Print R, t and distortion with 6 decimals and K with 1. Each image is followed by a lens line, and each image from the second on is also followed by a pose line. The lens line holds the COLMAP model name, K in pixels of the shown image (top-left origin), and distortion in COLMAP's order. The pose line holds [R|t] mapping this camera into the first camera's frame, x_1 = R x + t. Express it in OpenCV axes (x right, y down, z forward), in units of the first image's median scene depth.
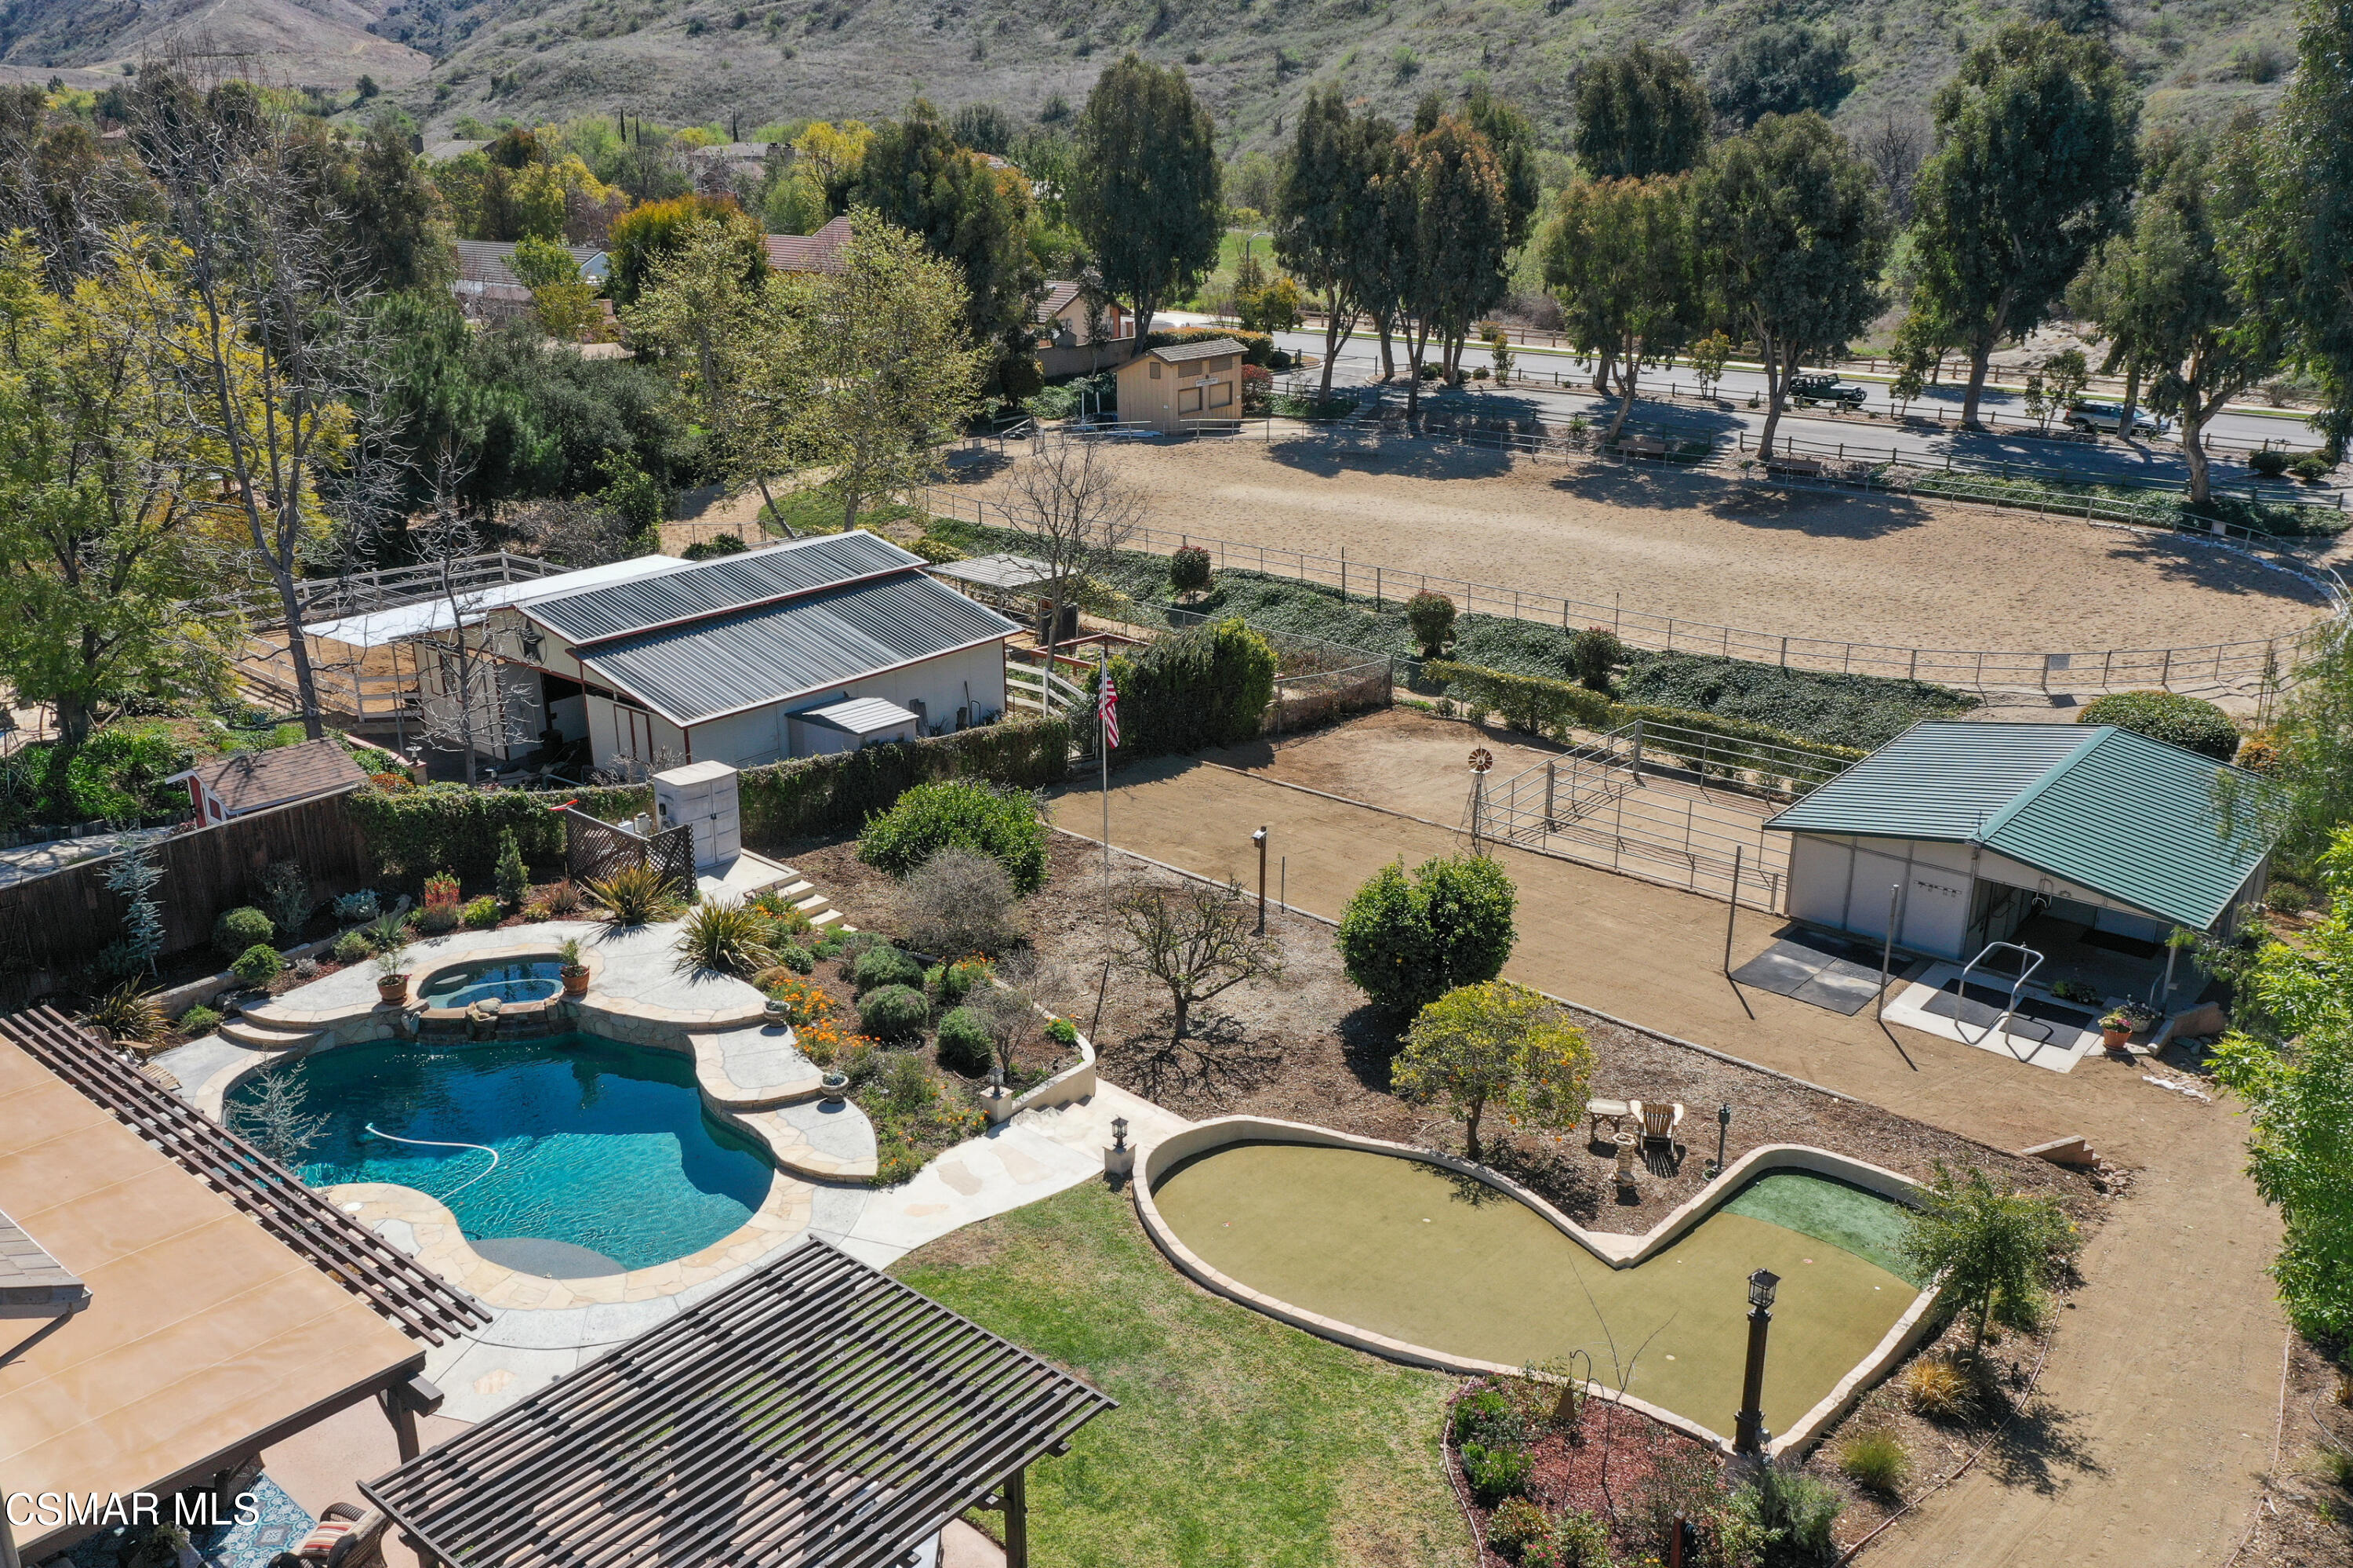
lens RADIAL K [[1859.9, 0, 1176.5], [0, 1859.9, 784.0], [0, 0, 1]] dist [0.012132, 0.007984]
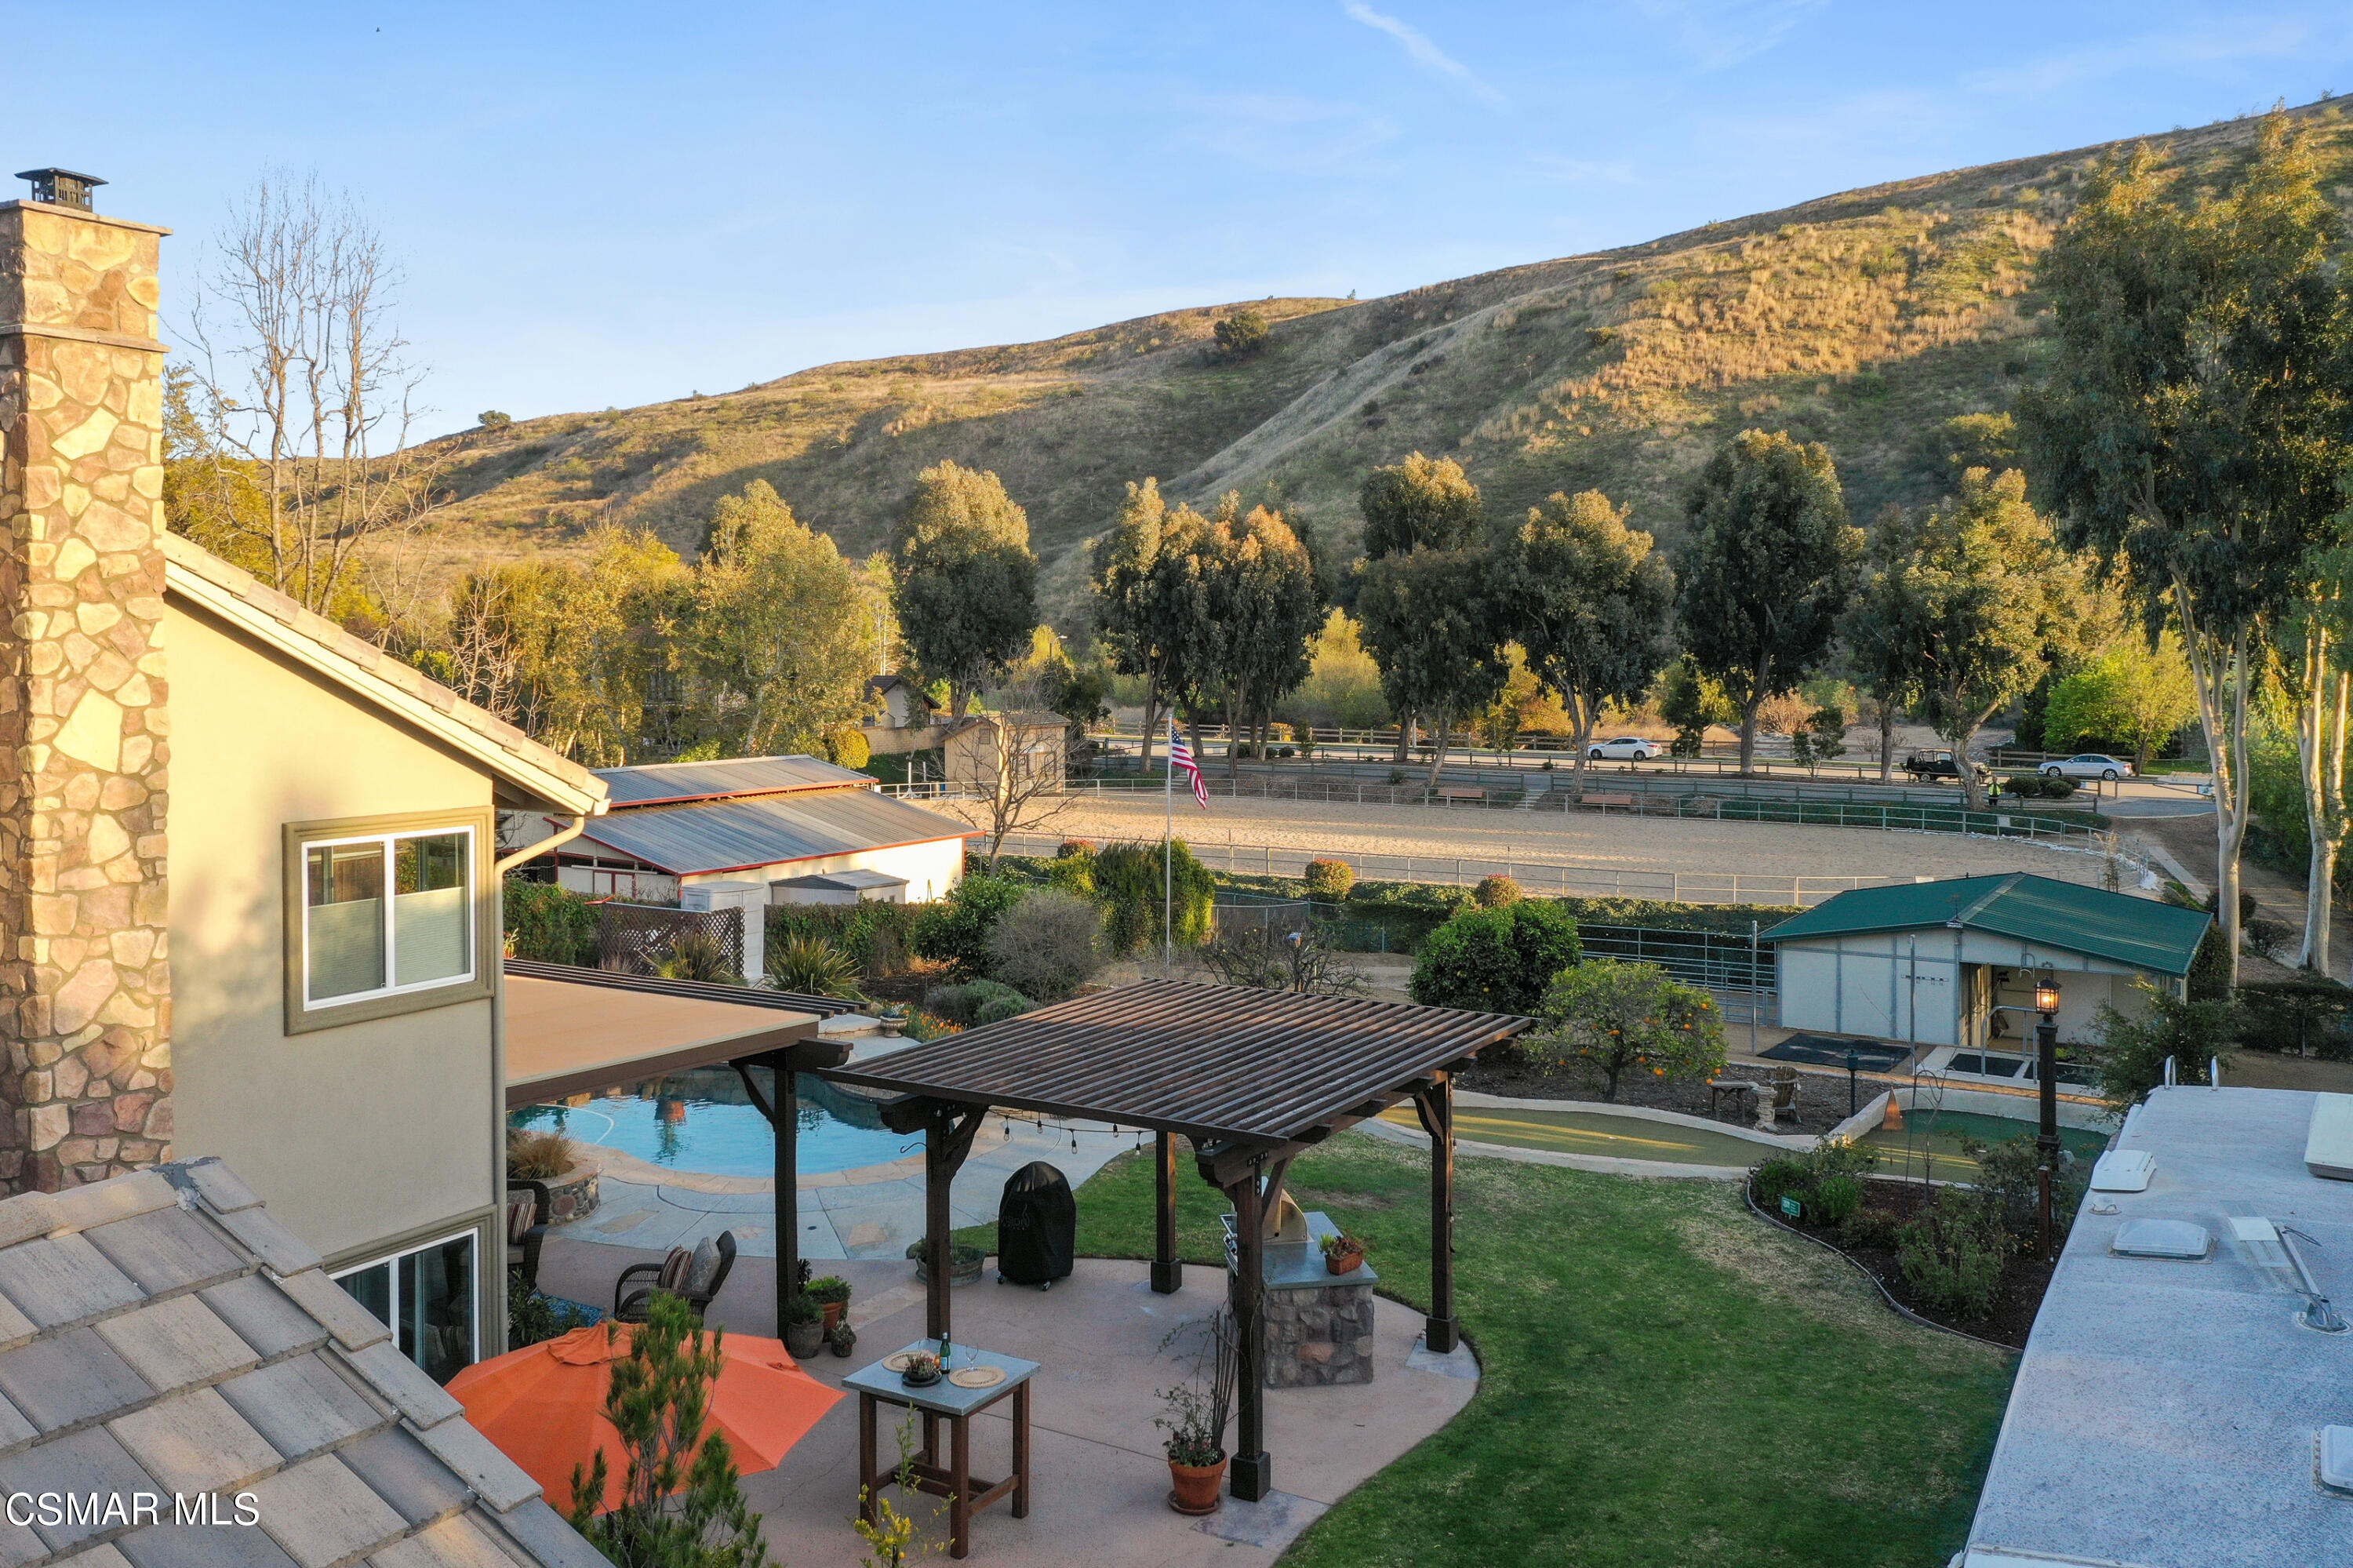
lens RADIAL K [[1892.1, 0, 1179.1], [0, 1892.1, 698.3], [0, 0, 1]] dist [0.012733, 0.007888]
pose [[0.988362, -0.001338, 0.152117, -0.066295], [0.048119, 0.951367, -0.304278, 0.082101], [-0.144312, 0.308057, 0.940359, 0.002816]]
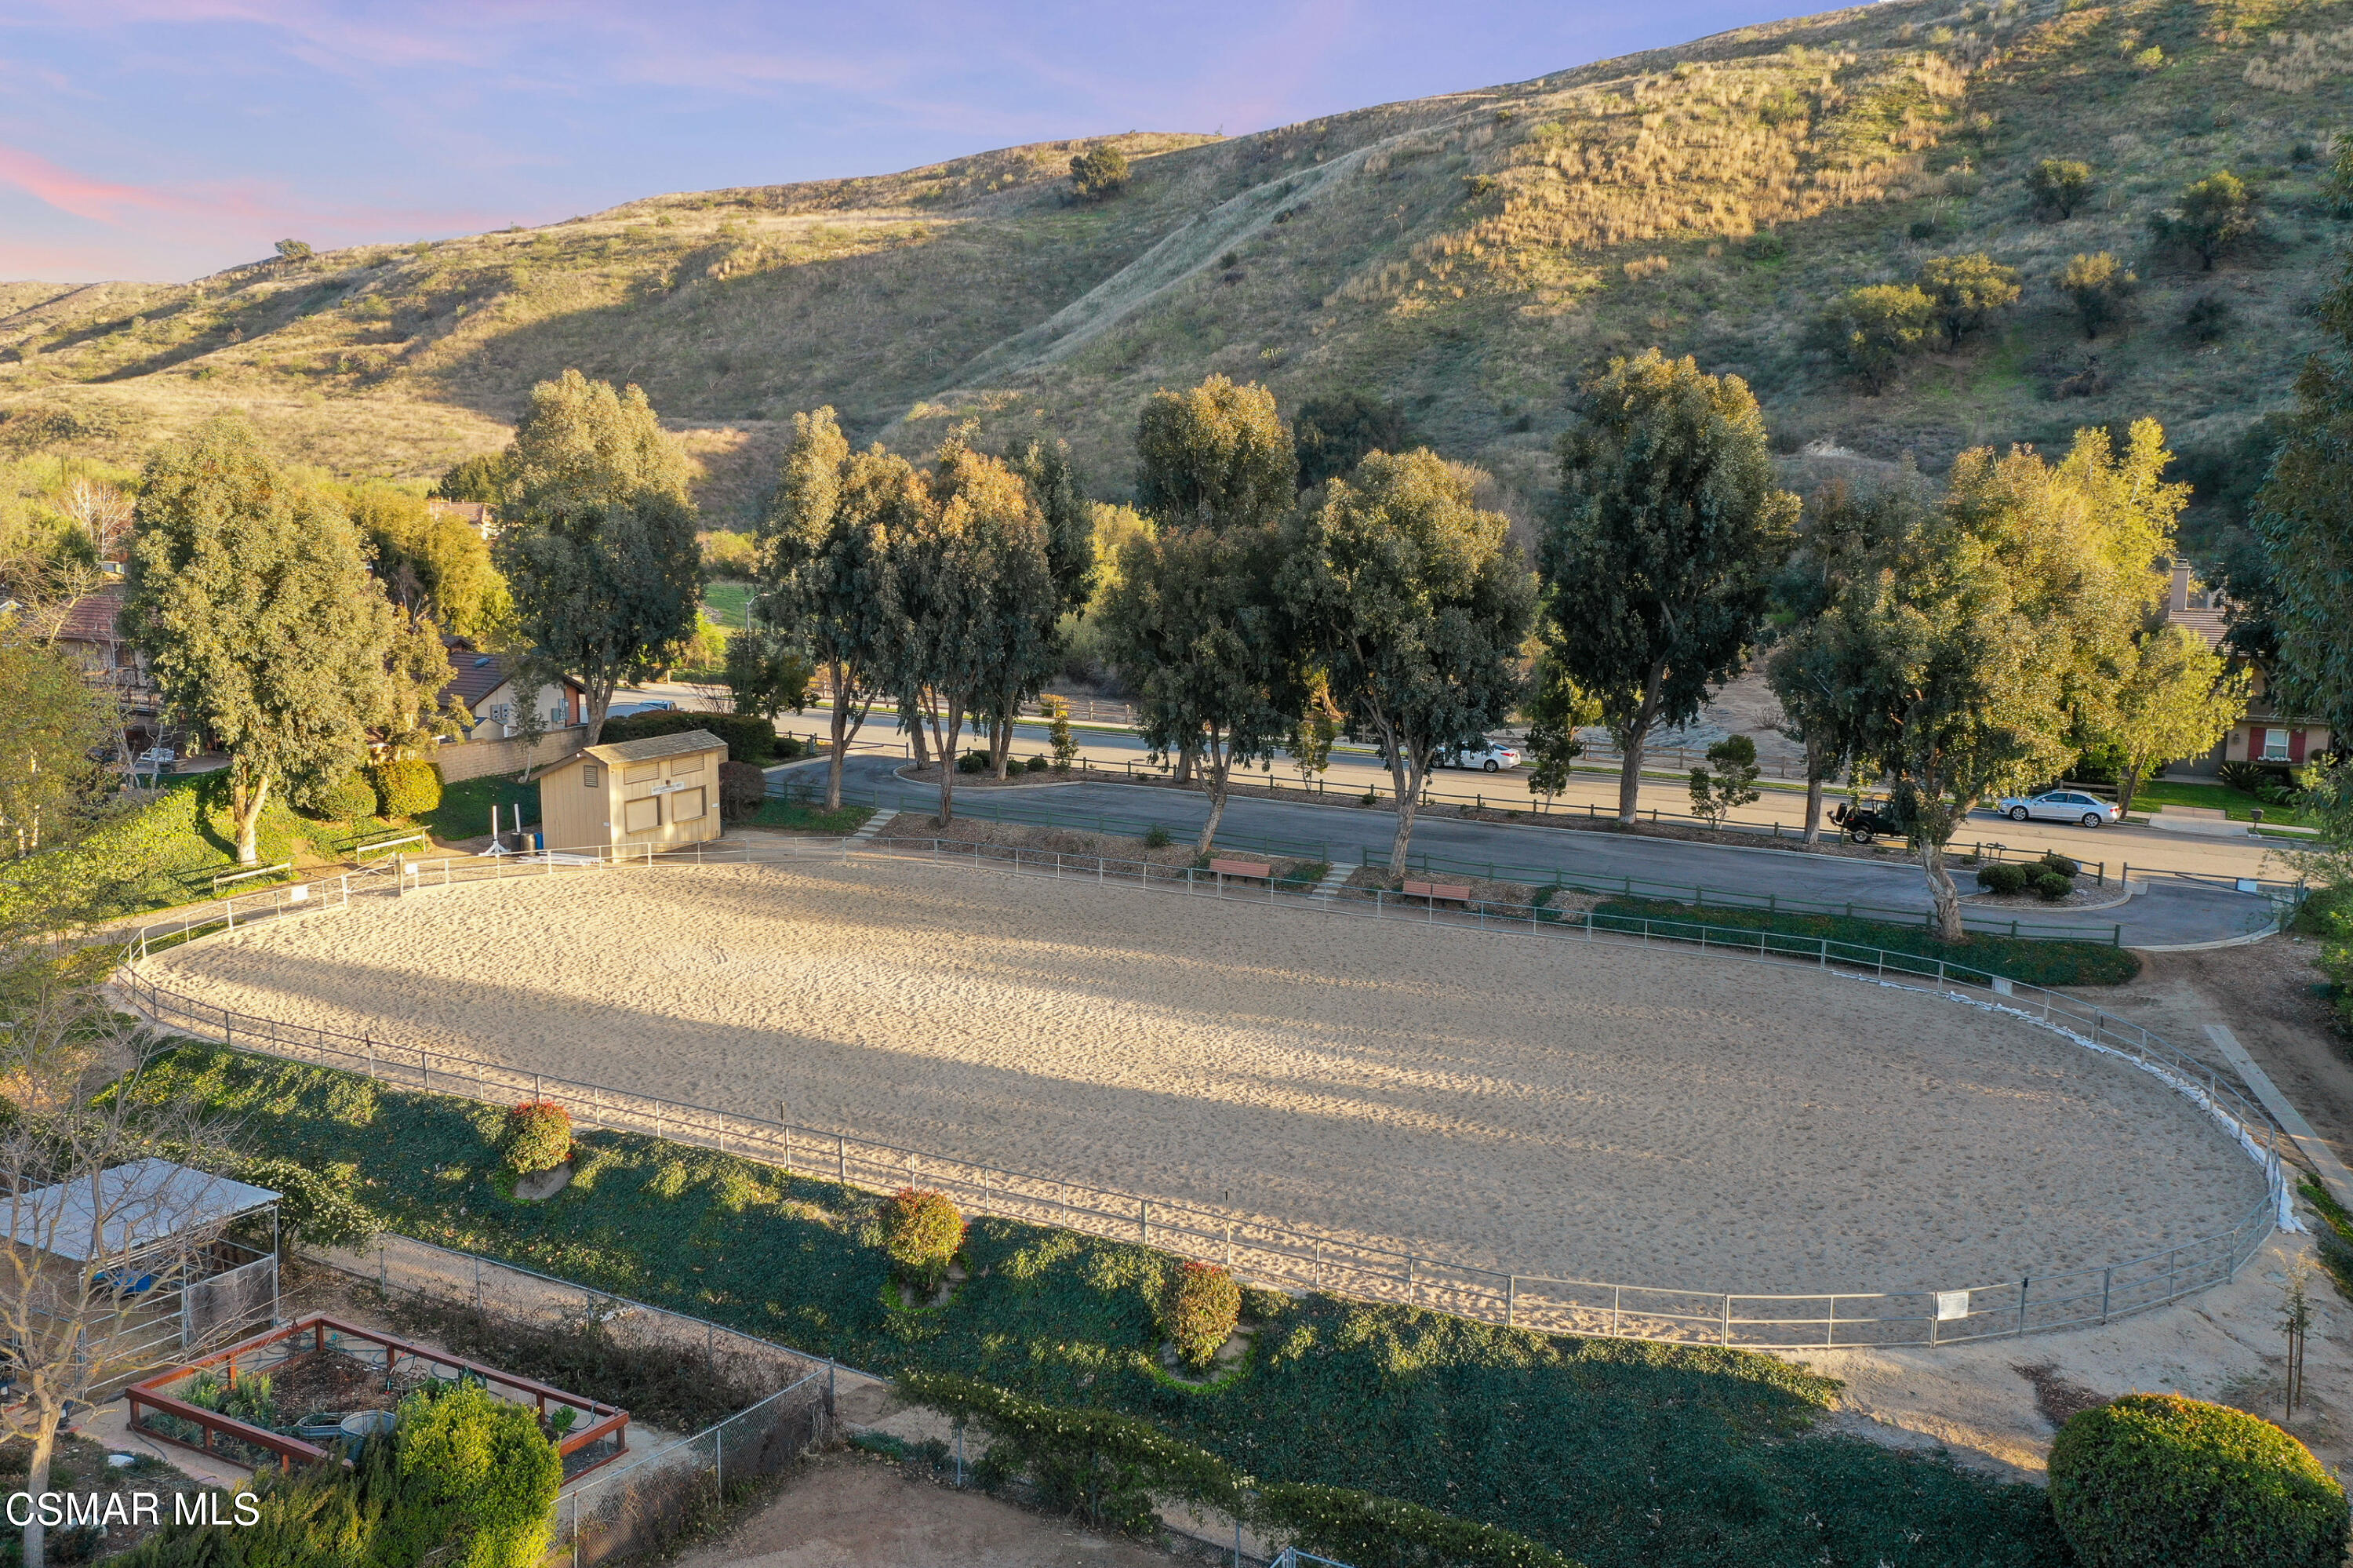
lens RADIAL K [[1859.9, 0, 1176.5], [0, 1859.9, 784.0], [0, 0, 1]] dist [0.012132, 0.007984]
pose [[0.977249, -0.021144, 0.211040, 0.062135], [0.058962, 0.982880, -0.174556, -0.079975], [-0.203736, 0.183028, 0.961765, 0.255699]]
